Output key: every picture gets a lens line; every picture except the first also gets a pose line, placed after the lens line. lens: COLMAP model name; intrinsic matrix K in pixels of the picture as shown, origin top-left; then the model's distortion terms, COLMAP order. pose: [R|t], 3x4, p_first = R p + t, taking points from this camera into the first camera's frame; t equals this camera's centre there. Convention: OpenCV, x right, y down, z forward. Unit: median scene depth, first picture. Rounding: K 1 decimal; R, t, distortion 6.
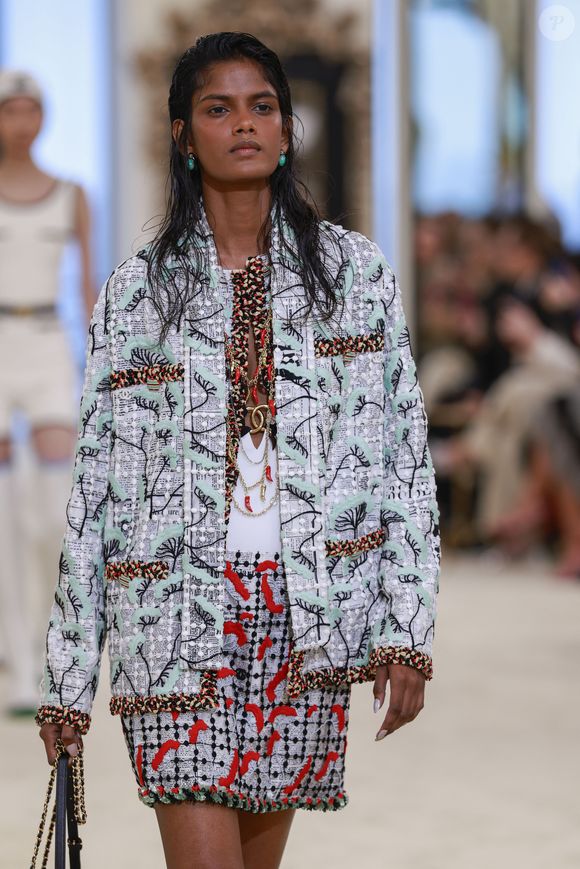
lens RADIAL K [[5430.9, 0, 290.8], [0, 5430.9, 440.8], [0, 0, 1]] dist [2.185787, 0.000000]
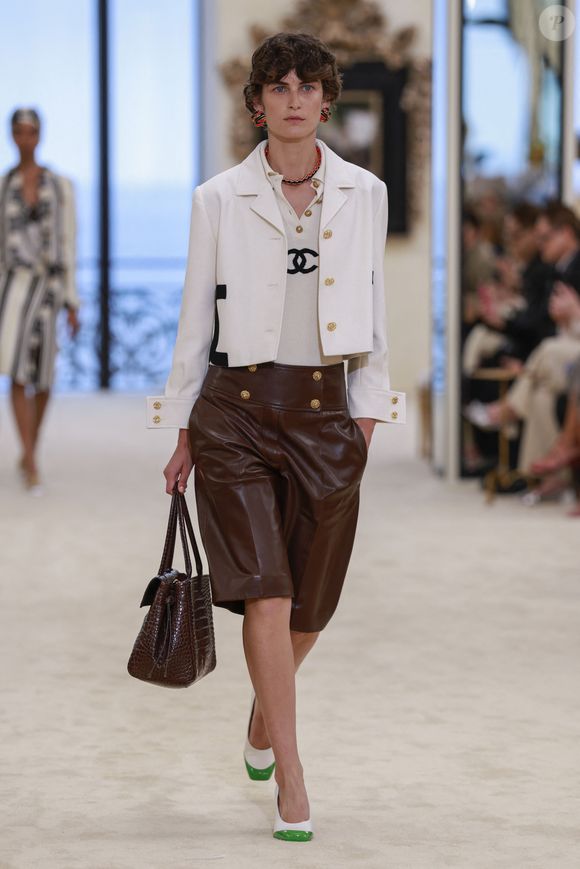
lens RADIAL K [[5162.8, 0, 260.4], [0, 5162.8, 454.6], [0, 0, 1]] dist [1.811855, 0.000000]
pose [[0.999877, 0.004759, -0.014923, -0.003908], [-0.004655, 0.999965, 0.007003, 0.004577], [0.014956, -0.006933, 0.999864, -0.106967]]
